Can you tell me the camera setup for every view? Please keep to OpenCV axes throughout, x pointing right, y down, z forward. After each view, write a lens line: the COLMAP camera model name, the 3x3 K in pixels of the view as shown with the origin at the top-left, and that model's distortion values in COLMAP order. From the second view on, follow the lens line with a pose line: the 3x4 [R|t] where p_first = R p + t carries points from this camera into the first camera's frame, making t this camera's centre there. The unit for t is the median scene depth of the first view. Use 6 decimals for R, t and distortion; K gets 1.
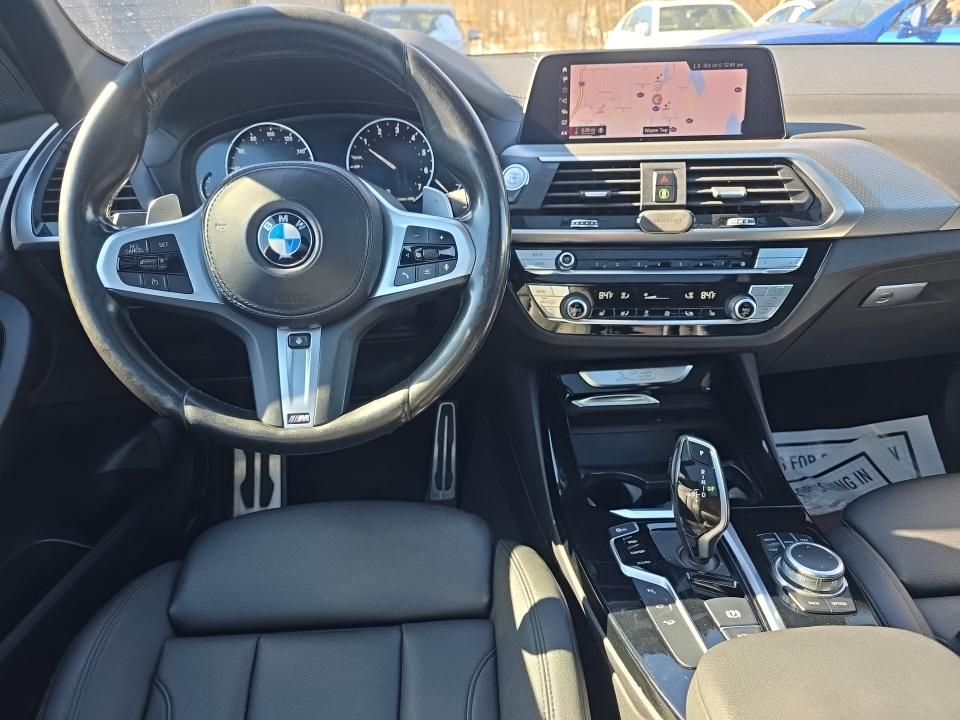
lens RADIAL K [[666.6, 0, 480.0], [0, 666.6, 360.0], [0, 0, 1]] dist [0.003316, -0.002862]
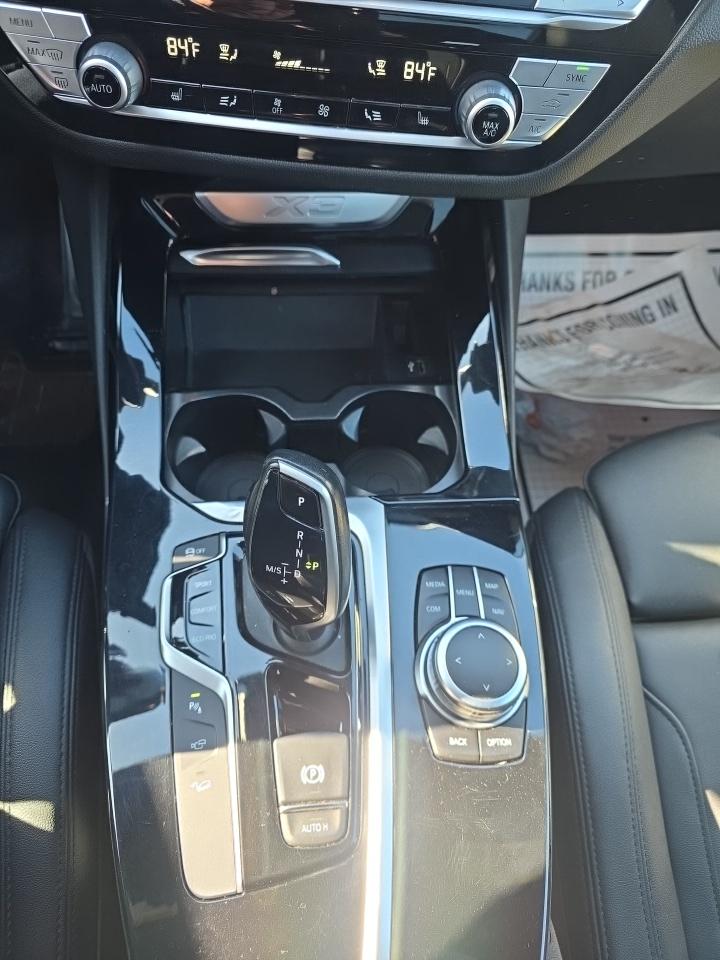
lens RADIAL K [[666.6, 0, 360.0], [0, 666.6, 480.0], [0, 0, 1]] dist [0.003316, -0.002862]
pose [[0.994907, 0.022284, 0.098302, 0.280240], [-0.074717, 0.817642, 0.570859, -0.129753], [-0.067655, -0.575296, 0.815142, 0.525085]]
